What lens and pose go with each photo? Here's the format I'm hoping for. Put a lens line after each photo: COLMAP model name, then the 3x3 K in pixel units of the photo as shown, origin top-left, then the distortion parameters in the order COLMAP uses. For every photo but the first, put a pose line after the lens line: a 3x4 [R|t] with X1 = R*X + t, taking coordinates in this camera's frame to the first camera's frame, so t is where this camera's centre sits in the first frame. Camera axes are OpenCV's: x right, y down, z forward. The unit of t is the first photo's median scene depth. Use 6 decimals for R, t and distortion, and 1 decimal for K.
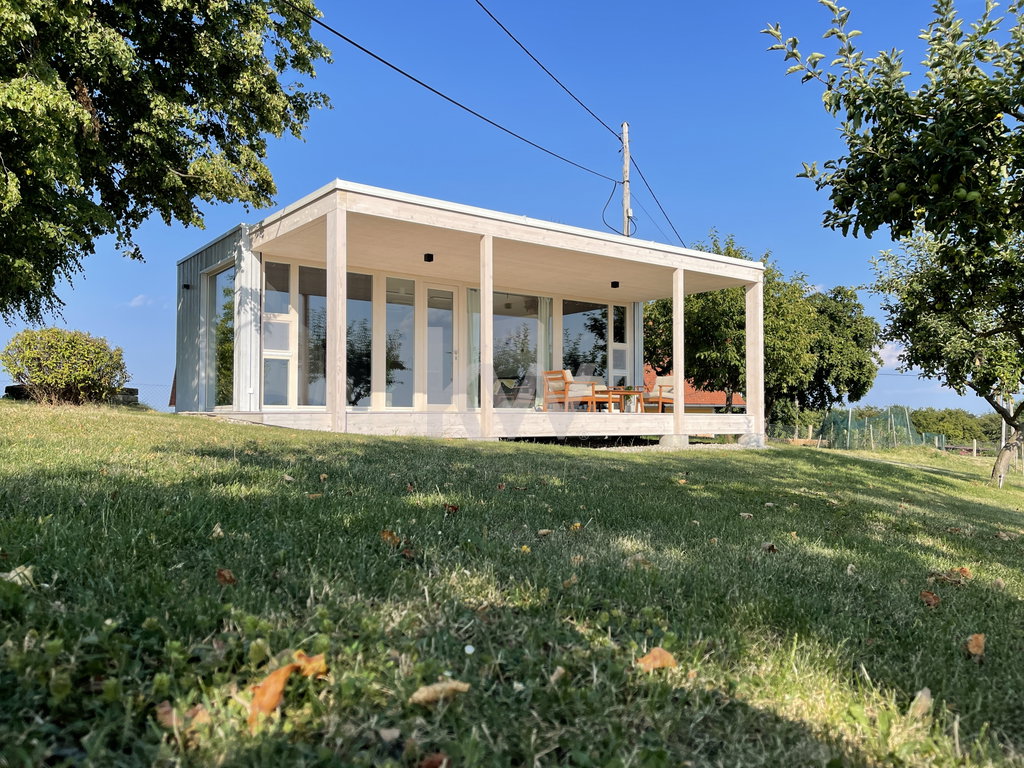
lens RADIAL K [[792.1, 0, 511.5], [0, 792.1, 389.5], [0, 0, 1]] dist [0.074215, -0.084709]
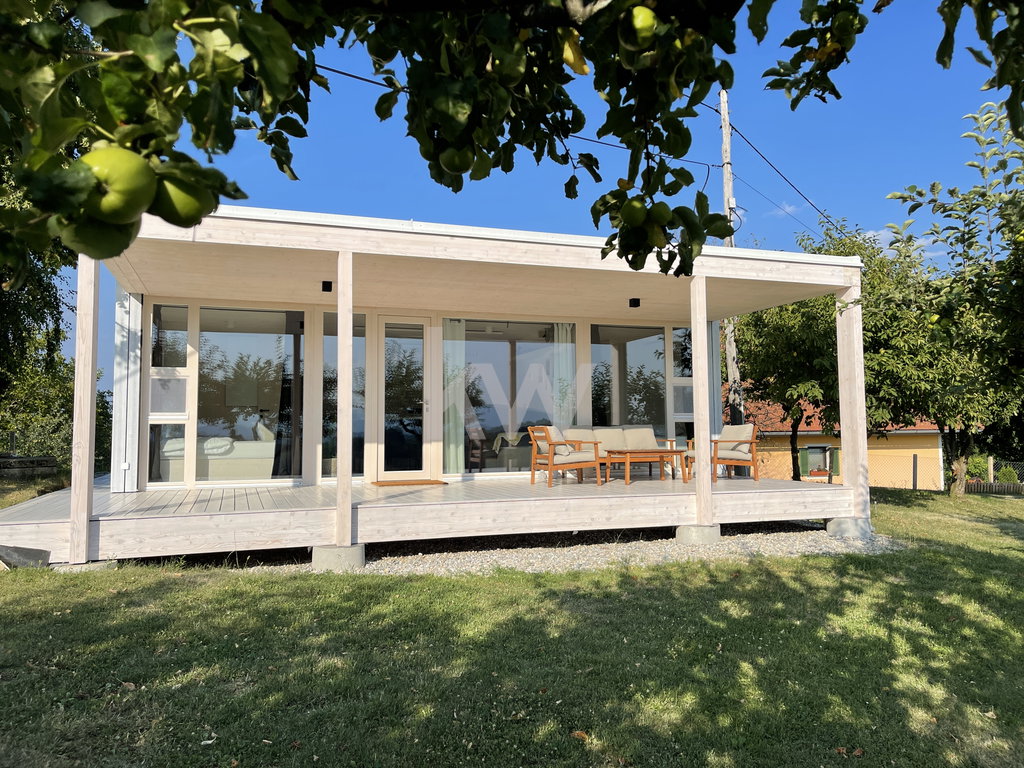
lens RADIAL K [[792.1, 0, 511.5], [0, 792.1, 389.5], [0, 0, 1]] dist [0.074215, -0.084709]
pose [[0.960178, -0.027839, -0.277999, 0.221928], [0.023076, 0.999526, -0.020389, -0.042101], [0.278435, 0.013162, 0.960365, 0.279186]]
